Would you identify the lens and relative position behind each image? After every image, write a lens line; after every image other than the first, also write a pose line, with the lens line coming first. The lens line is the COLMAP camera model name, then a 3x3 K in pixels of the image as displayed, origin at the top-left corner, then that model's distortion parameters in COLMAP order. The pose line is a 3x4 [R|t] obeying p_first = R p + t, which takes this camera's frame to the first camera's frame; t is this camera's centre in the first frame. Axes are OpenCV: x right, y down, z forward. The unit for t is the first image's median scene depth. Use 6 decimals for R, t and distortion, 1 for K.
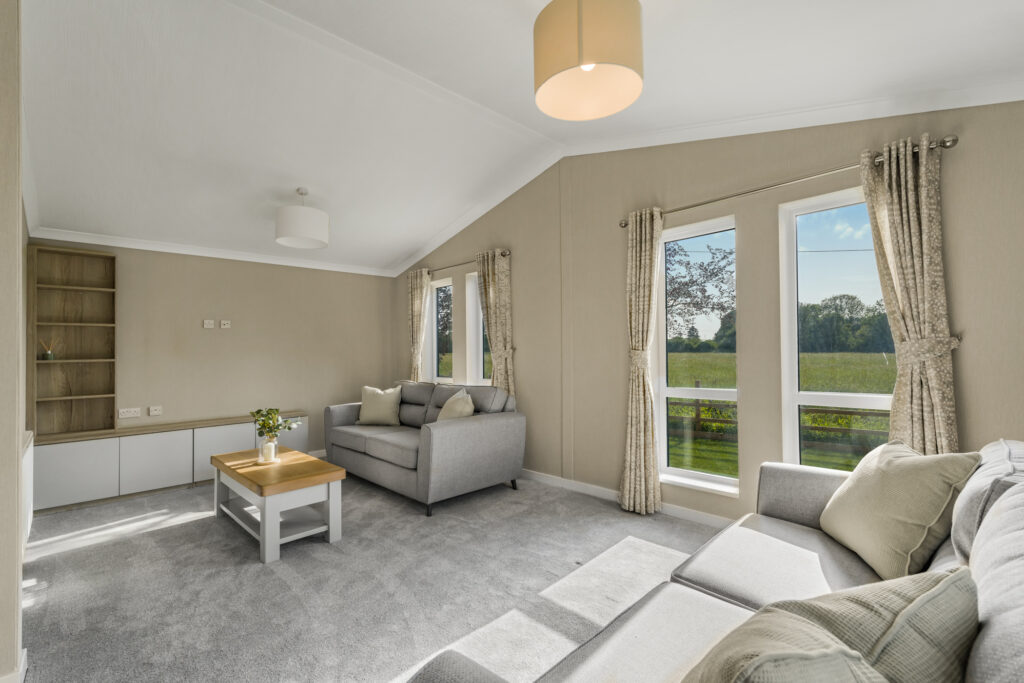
lens RADIAL K [[450.0, 0, 513.9], [0, 450.0, 348.5], [0, 0, 1]] dist [-0.000553, 0.000208]
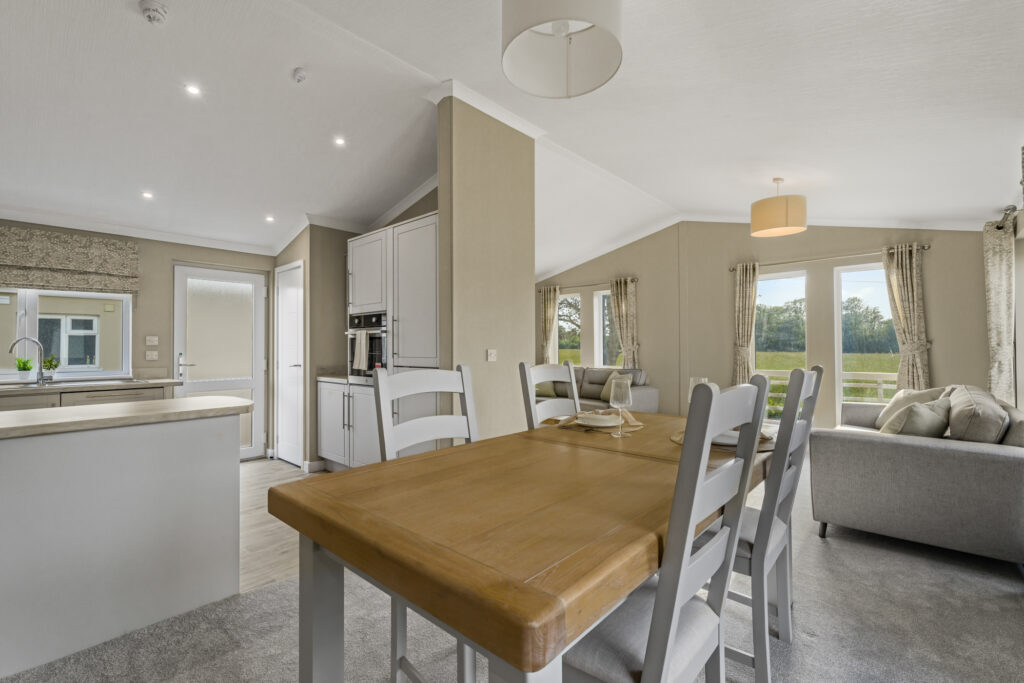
lens RADIAL K [[450.0, 0, 513.7], [0, 450.0, 338.5], [0, 0, 1]] dist [-0.000553, 0.000208]
pose [[0.997666, 0.015884, 0.066413, -0.952355], [-0.015034, 0.999799, -0.013289, 0.010582], [-0.066611, 0.012260, 0.997704, -0.838430]]
